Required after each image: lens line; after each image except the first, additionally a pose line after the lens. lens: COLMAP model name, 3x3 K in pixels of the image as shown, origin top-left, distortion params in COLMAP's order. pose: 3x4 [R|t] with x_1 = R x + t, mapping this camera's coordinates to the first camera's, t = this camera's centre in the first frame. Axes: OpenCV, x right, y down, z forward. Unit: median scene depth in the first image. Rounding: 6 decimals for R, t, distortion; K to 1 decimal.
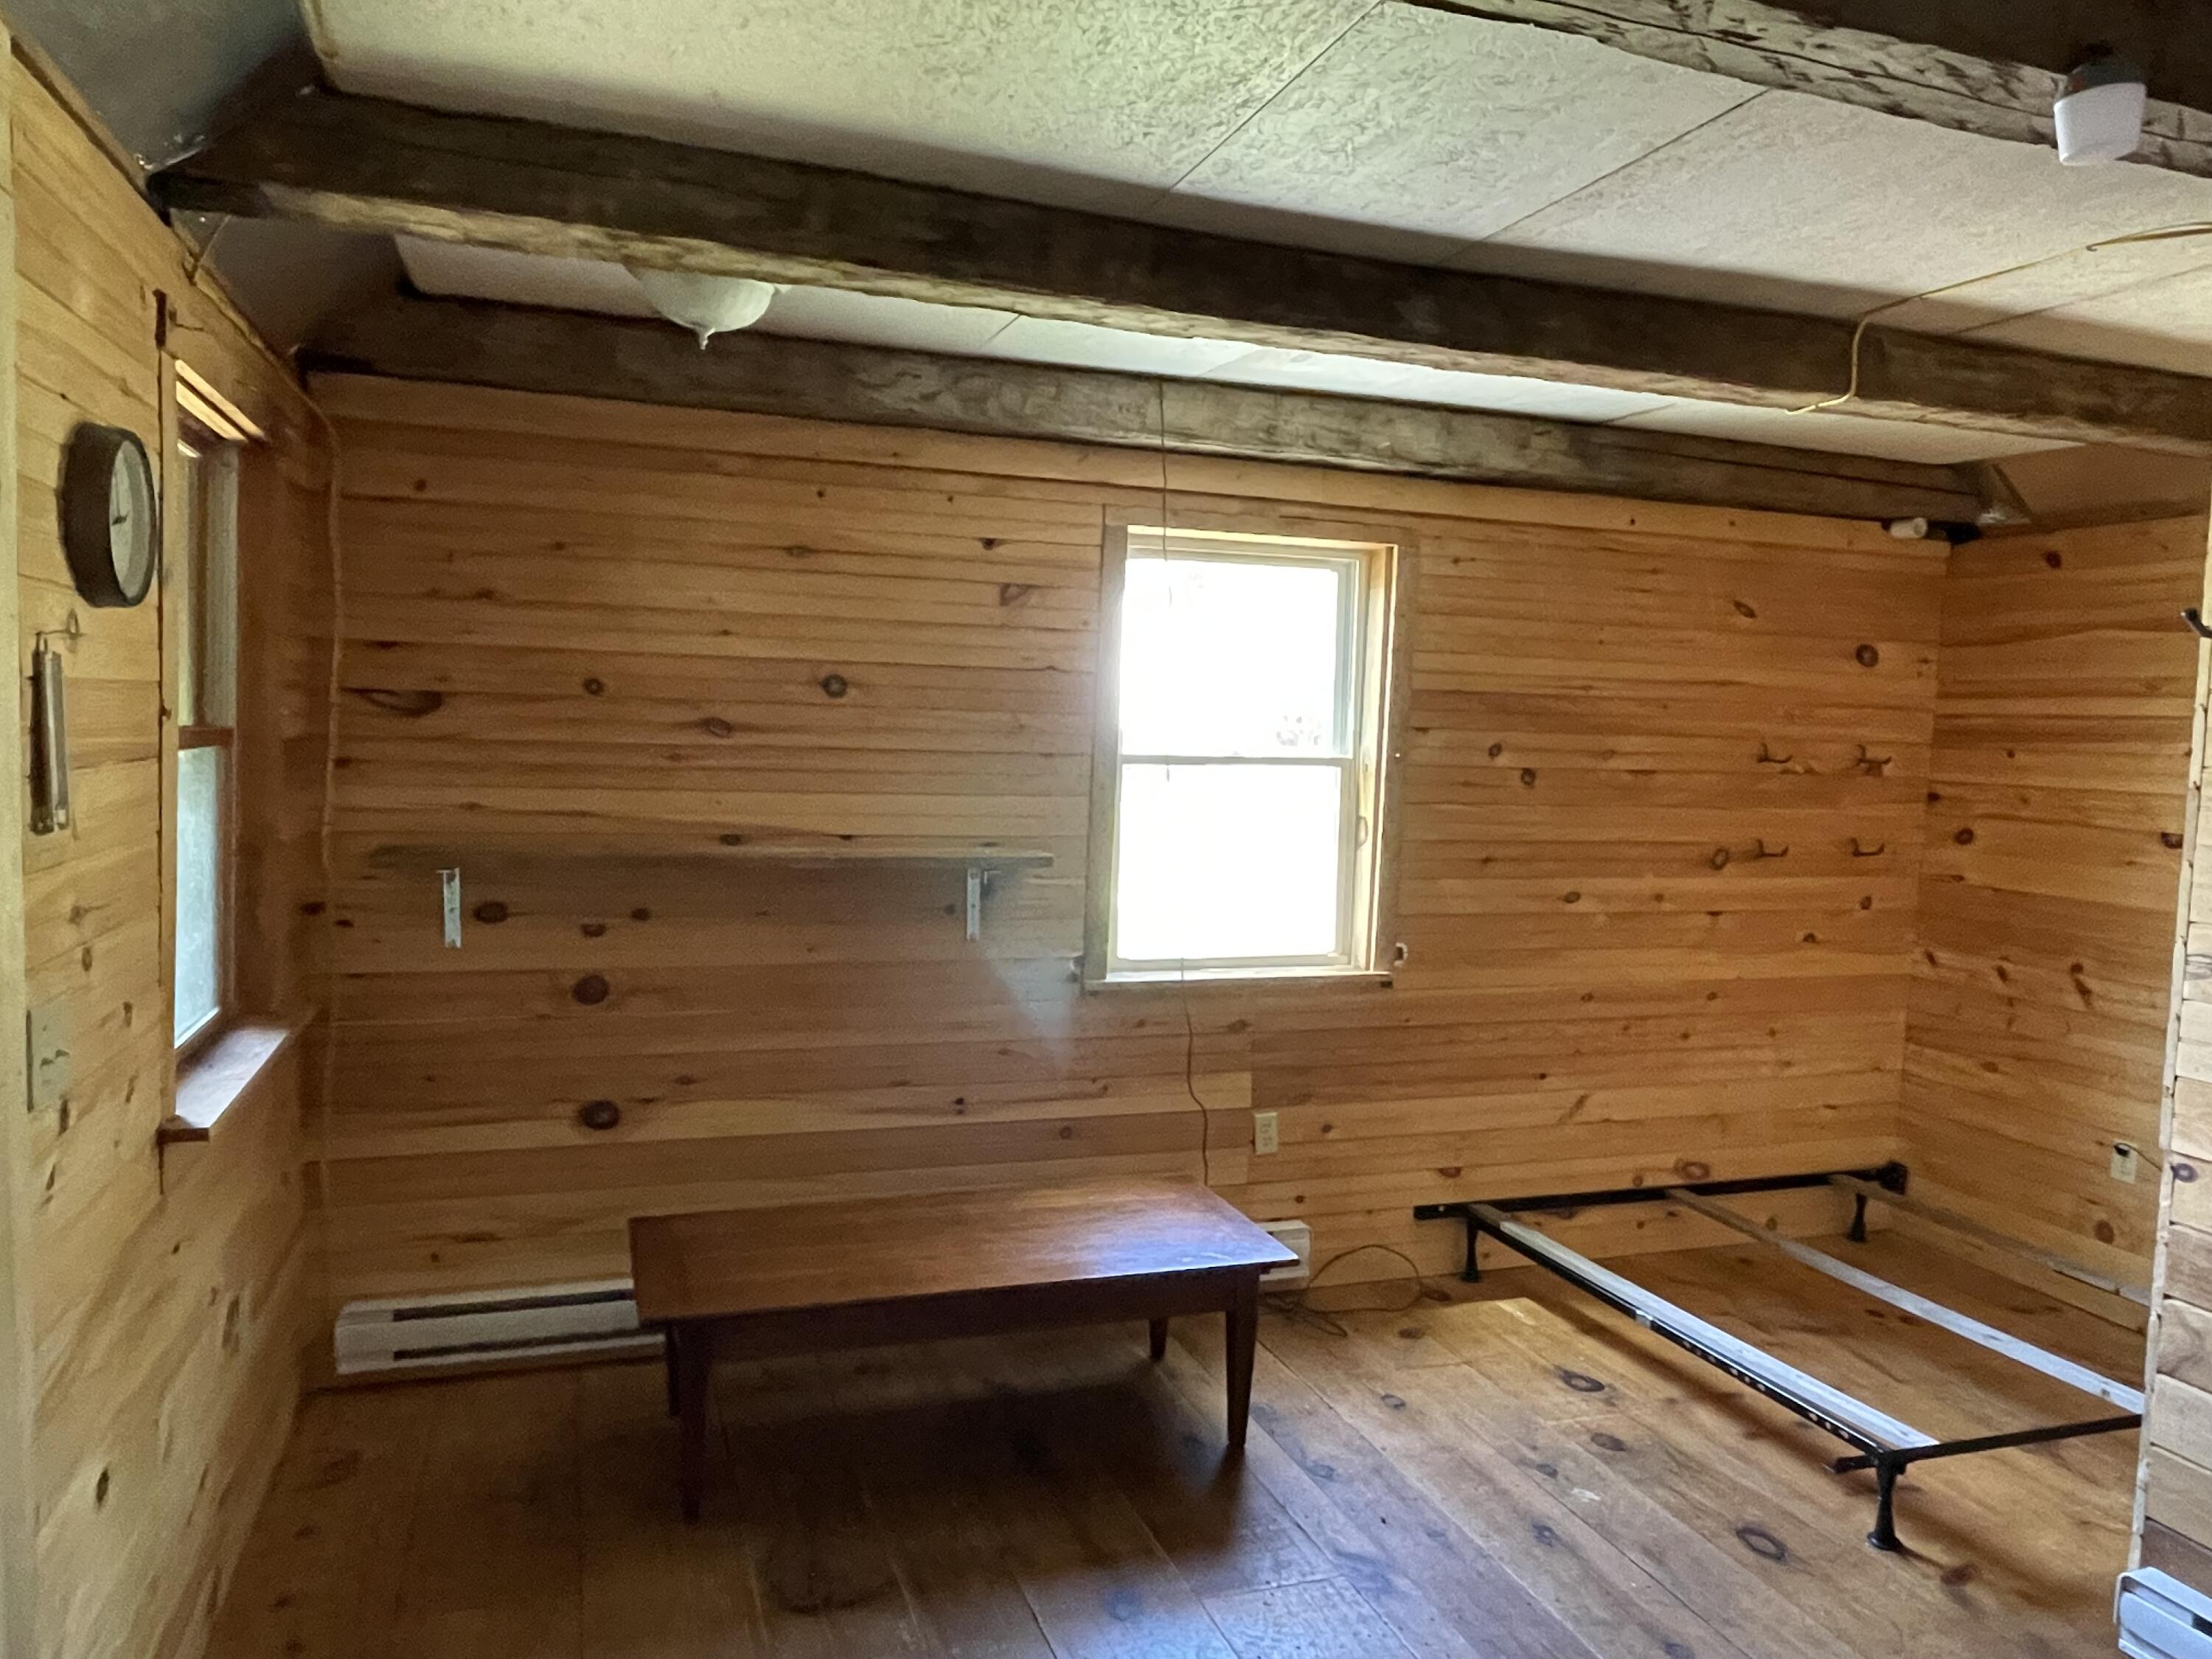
lens RADIAL K [[1489.2, 0, 1089.4], [0, 1489.2, 836.2], [0, 0, 1]] dist [0.002524, 0.000282]
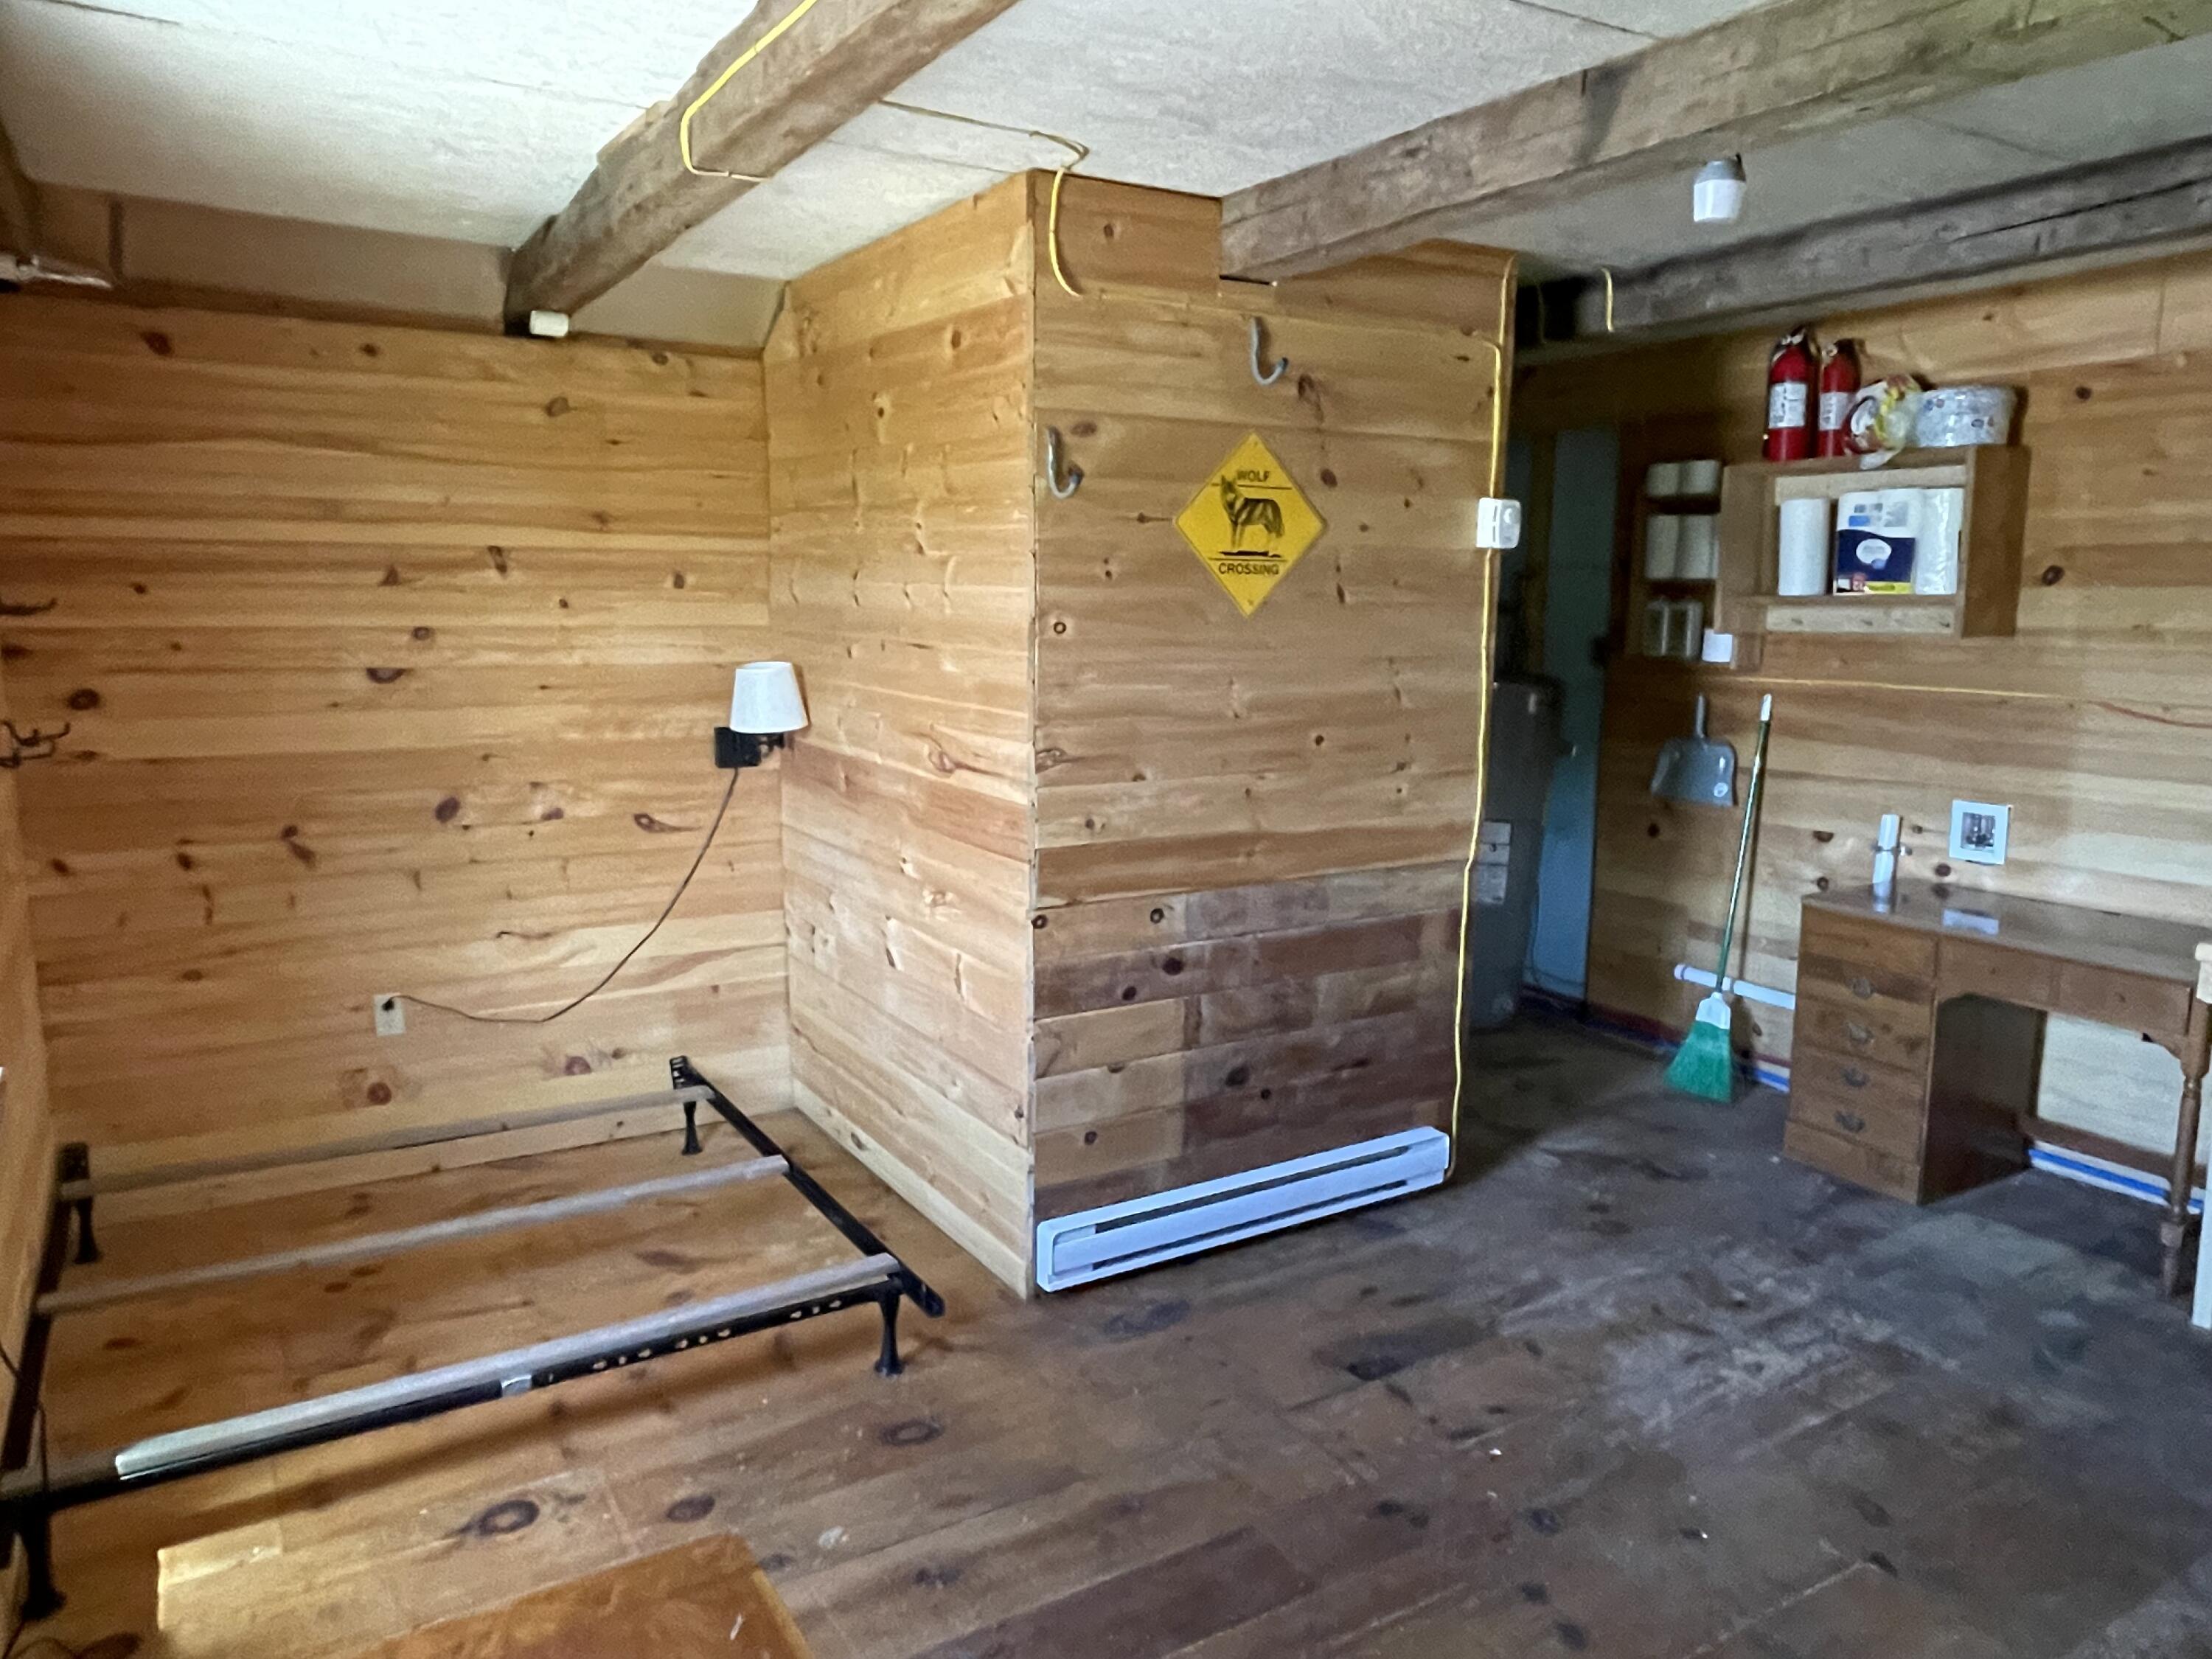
lens RADIAL K [[1489.2, 0, 1092.6], [0, 1489.2, 835.5], [0, 0, 1]] dist [0.002524, 0.000282]
pose [[-0.219762, -0.190548, 0.956763, -0.347603], [0.057904, 0.976462, 0.207771, -0.078513], [-0.973833, 0.101061, -0.203556, 0.856480]]
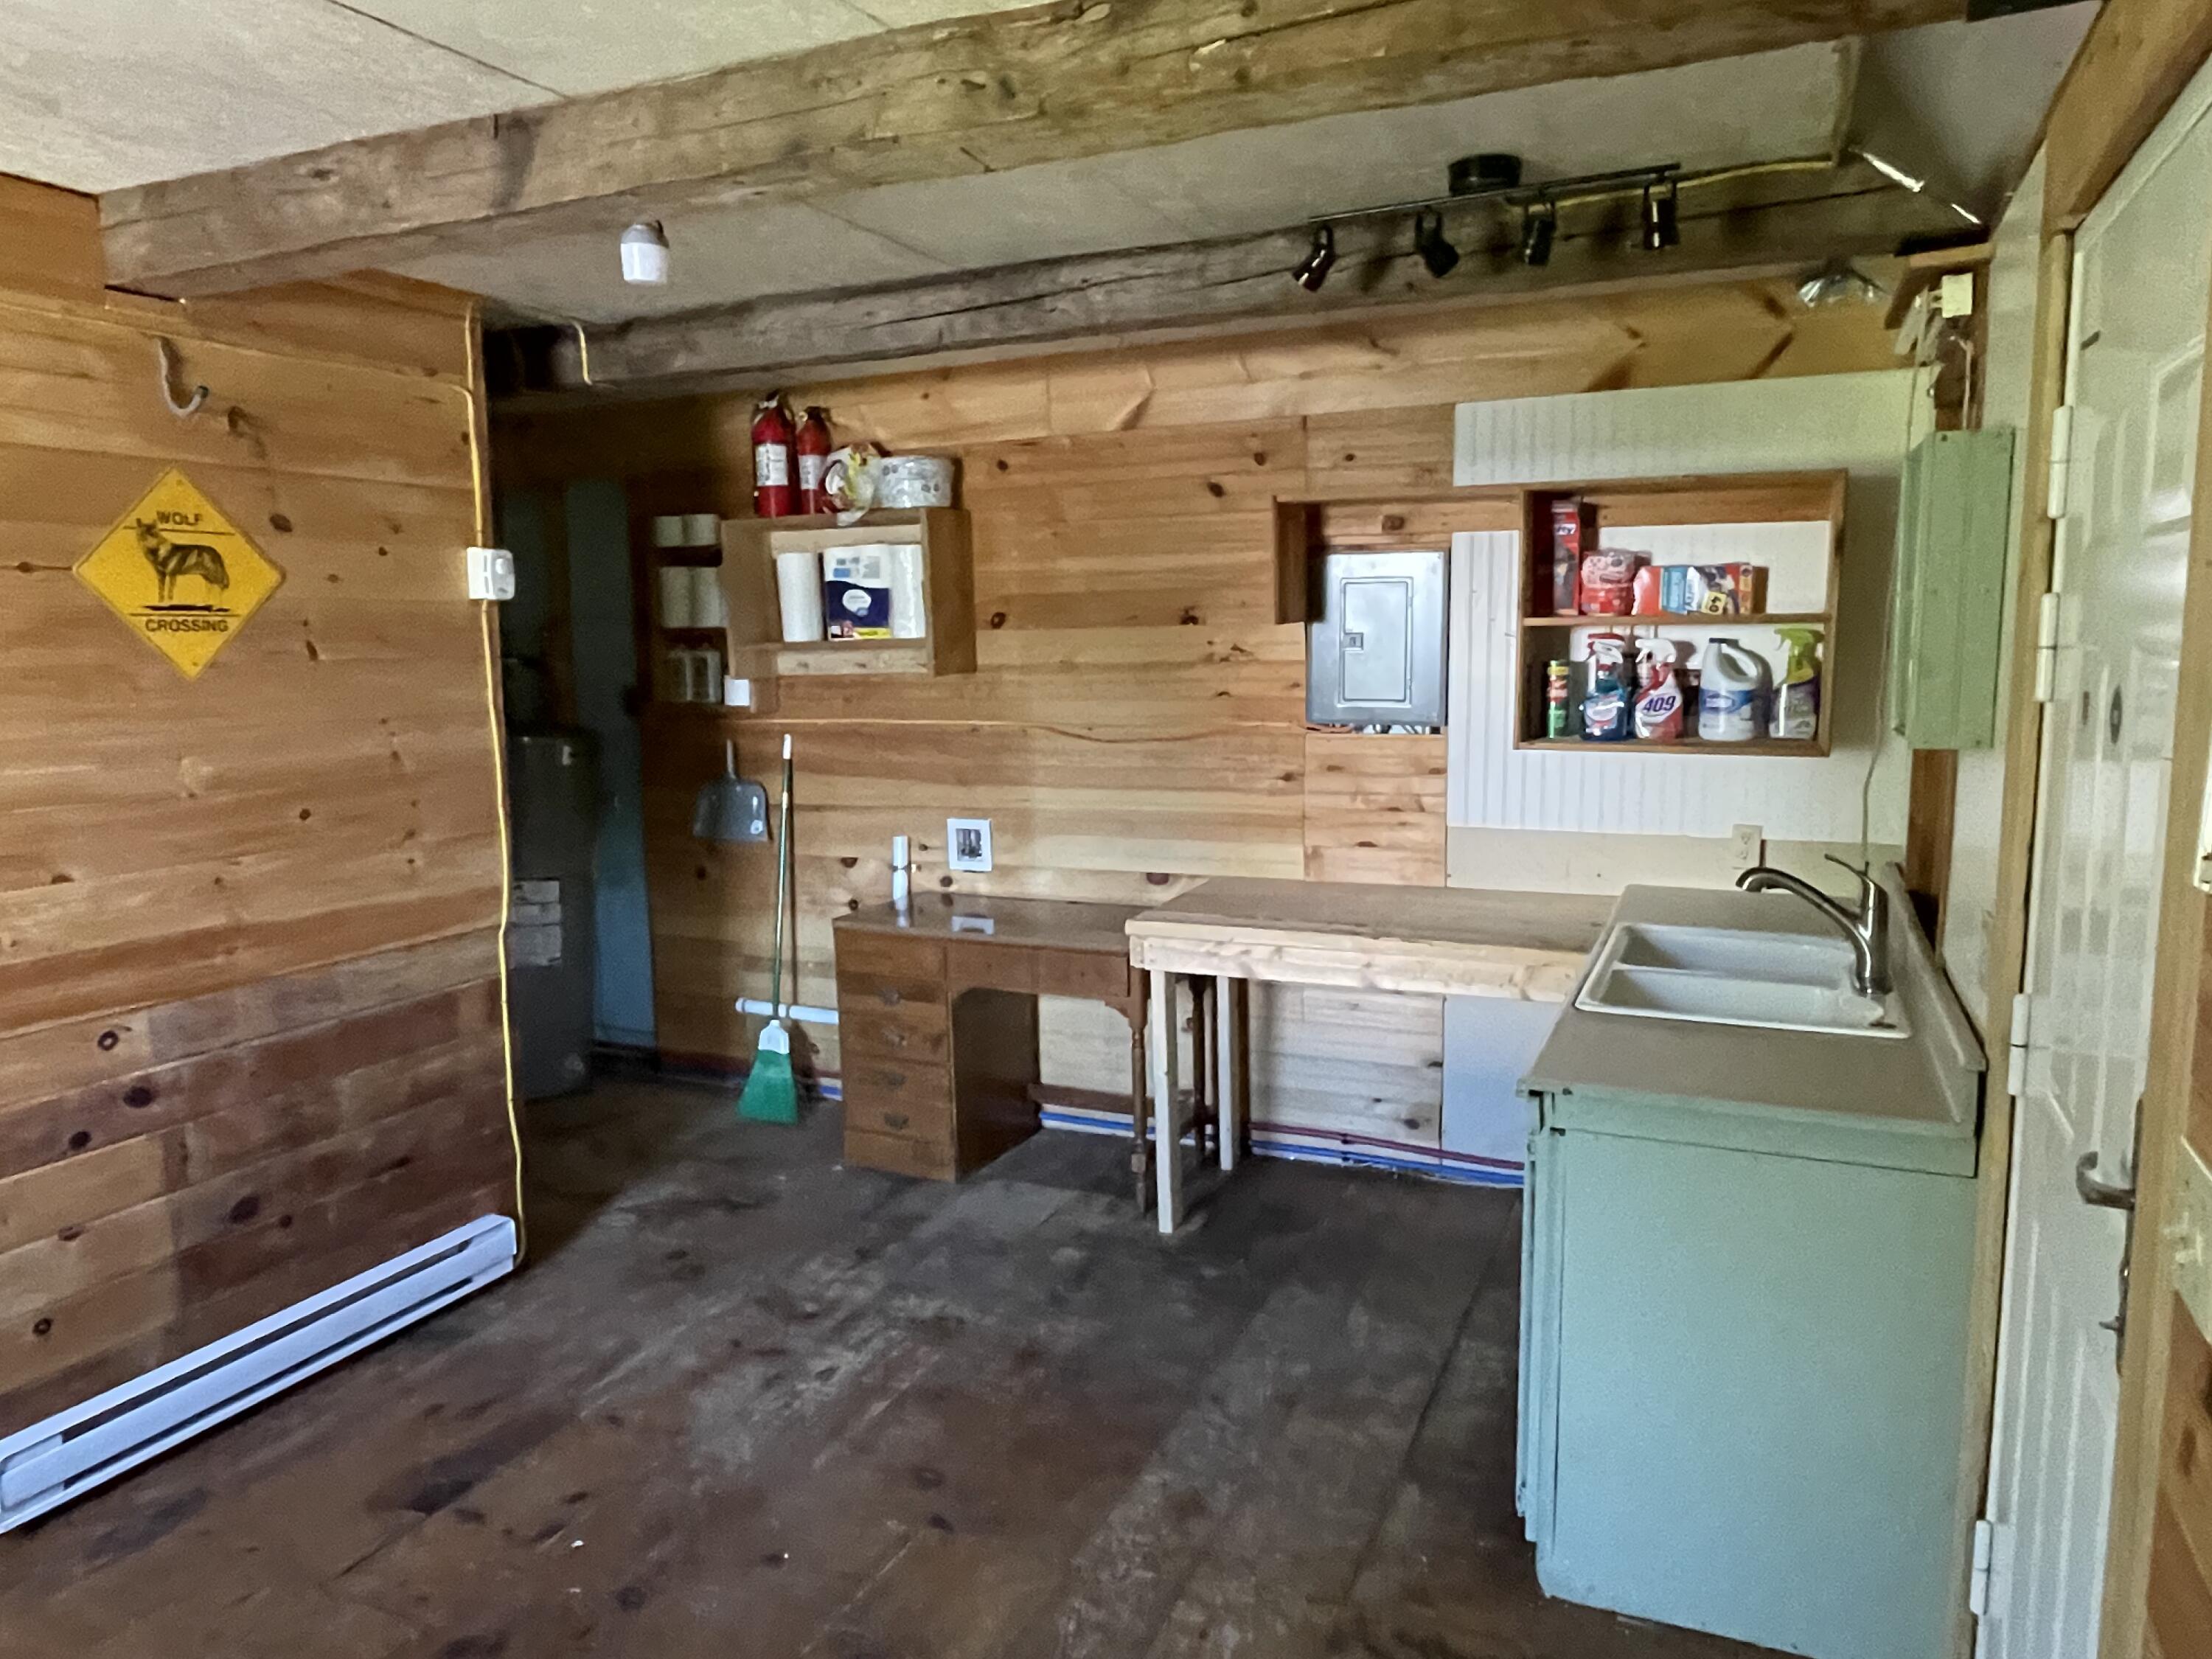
lens RADIAL K [[1489.2, 0, 1073.0], [0, 1489.2, 832.7], [0, 0, 1]] dist [0.002524, 0.000282]
pose [[-0.720286, -0.111352, 0.684682, -0.355908], [0.043614, 0.977809, 0.204906, -0.077099], [-0.692305, 0.177453, -0.699446, 0.812615]]
